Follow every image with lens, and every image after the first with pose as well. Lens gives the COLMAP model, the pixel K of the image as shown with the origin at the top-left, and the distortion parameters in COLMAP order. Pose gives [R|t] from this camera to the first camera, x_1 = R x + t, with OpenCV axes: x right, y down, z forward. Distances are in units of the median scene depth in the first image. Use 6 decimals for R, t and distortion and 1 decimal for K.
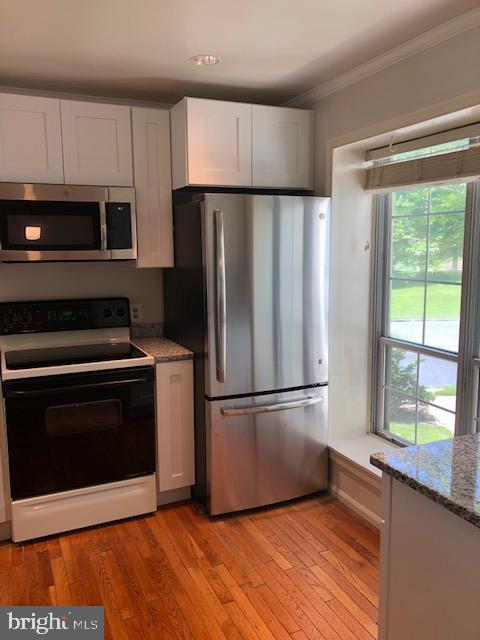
lens RADIAL K [[523.6, 0, 240.0], [0, 523.6, 320.0], [0, 0, 1]] dist [0.014483, 0.011553]
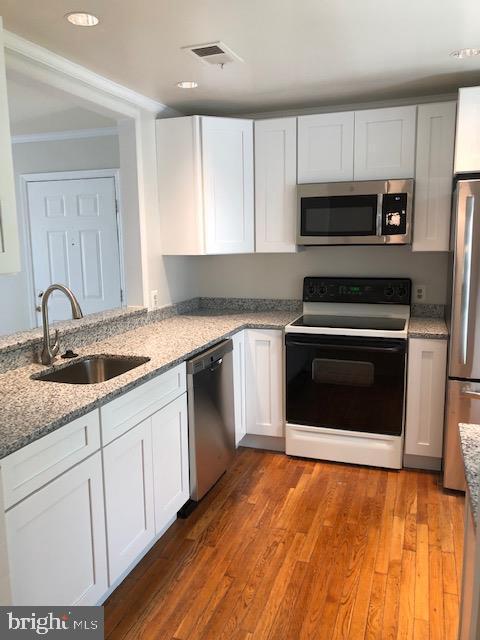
lens RADIAL K [[523.6, 0, 240.0], [0, 523.6, 320.0], [0, 0, 1]] dist [0.014483, 0.011553]
pose [[0.727667, 0.107246, -0.677494, 0.325835], [-0.088137, 0.994133, 0.062706, 0.006937], [0.680244, 0.014083, 0.732850, -0.059522]]
